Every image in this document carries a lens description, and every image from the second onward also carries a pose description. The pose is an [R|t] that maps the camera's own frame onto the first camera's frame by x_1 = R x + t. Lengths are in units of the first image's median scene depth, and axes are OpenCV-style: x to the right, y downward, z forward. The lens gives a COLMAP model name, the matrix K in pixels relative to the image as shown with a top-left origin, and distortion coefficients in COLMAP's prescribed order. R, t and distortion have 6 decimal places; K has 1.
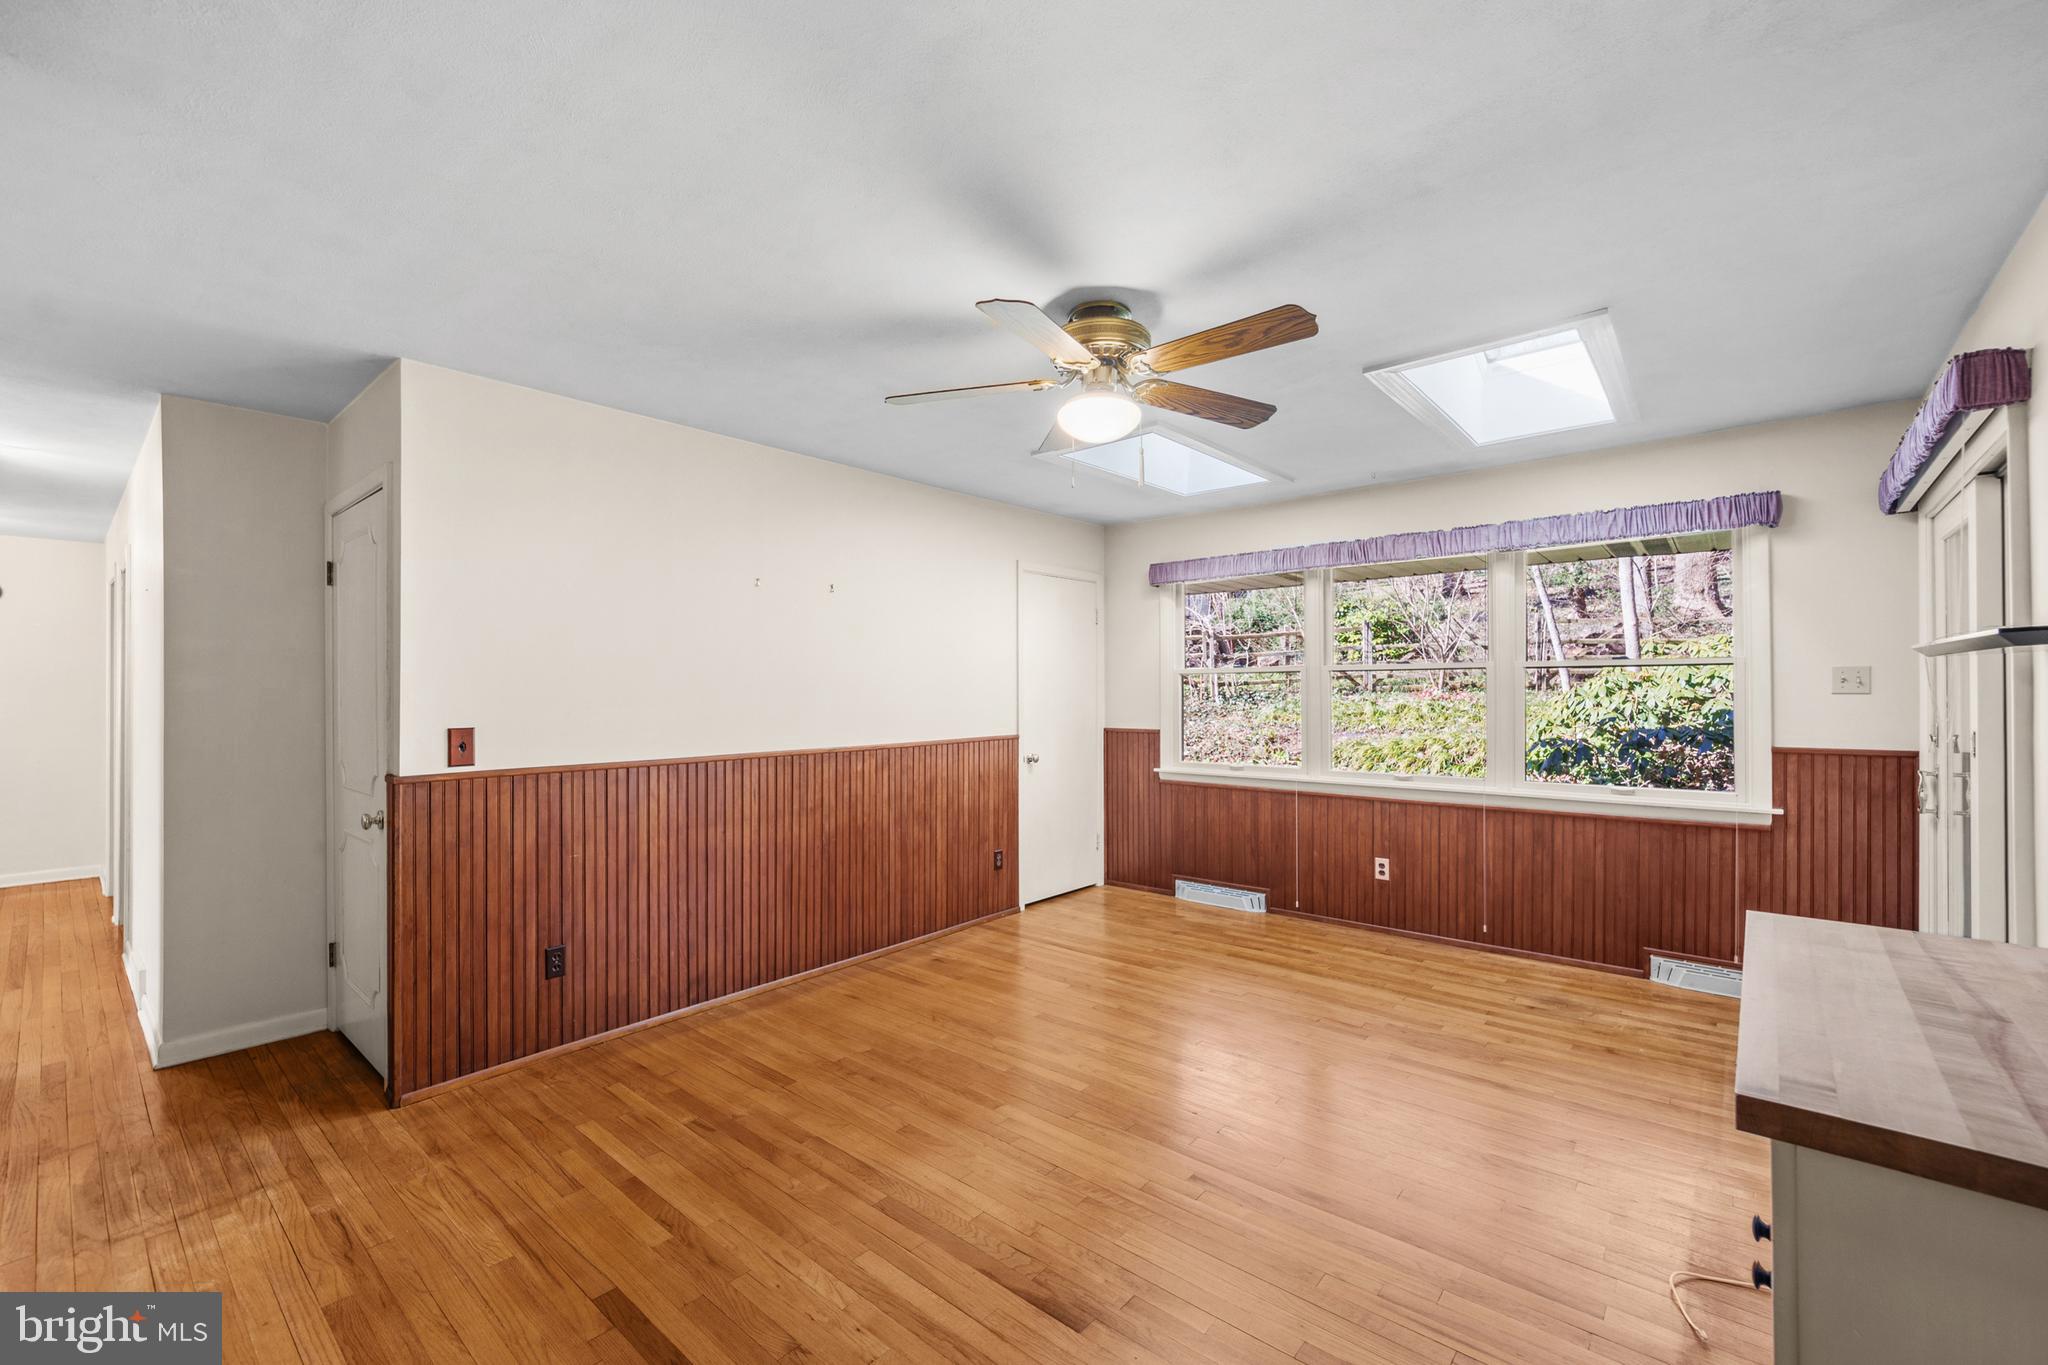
lens RADIAL K [[841.8, 0, 1033.1], [0, 841.8, 684.5], [0, 0, 1]] dist [-0.002114, -0.000371]
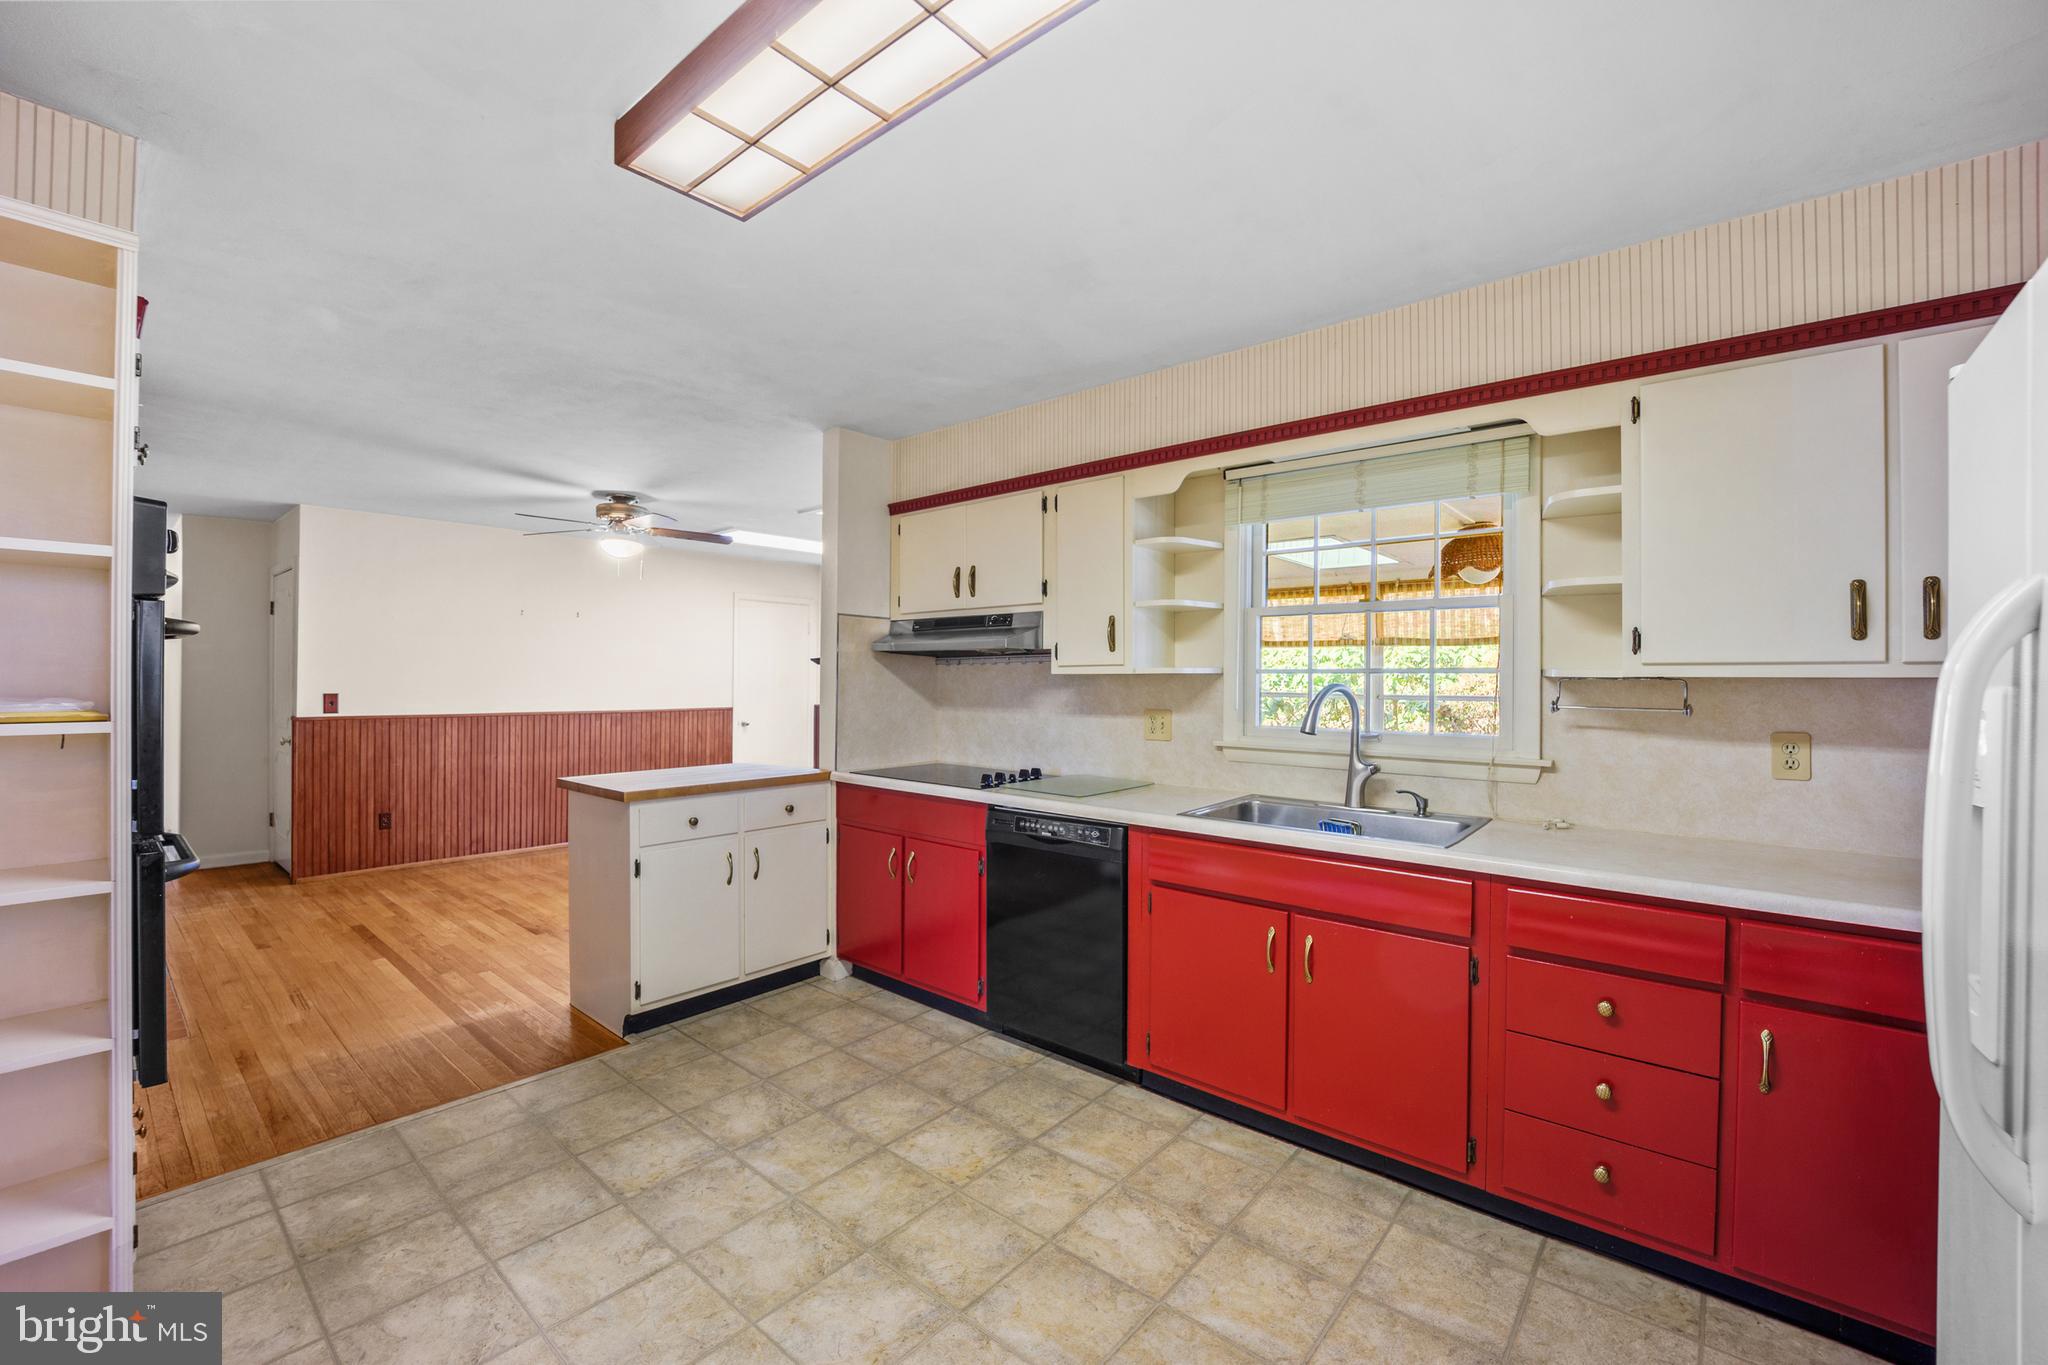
lens RADIAL K [[841.8, 0, 1010.0], [0, 841.8, 674.7], [0, 0, 1]] dist [-0.002114, -0.000371]
pose [[0.999636, 0.013526, -0.023347, 0.905453], [-0.013446, 0.999903, 0.003578, -0.019112], [0.023394, -0.003263, 0.999721, -0.877078]]
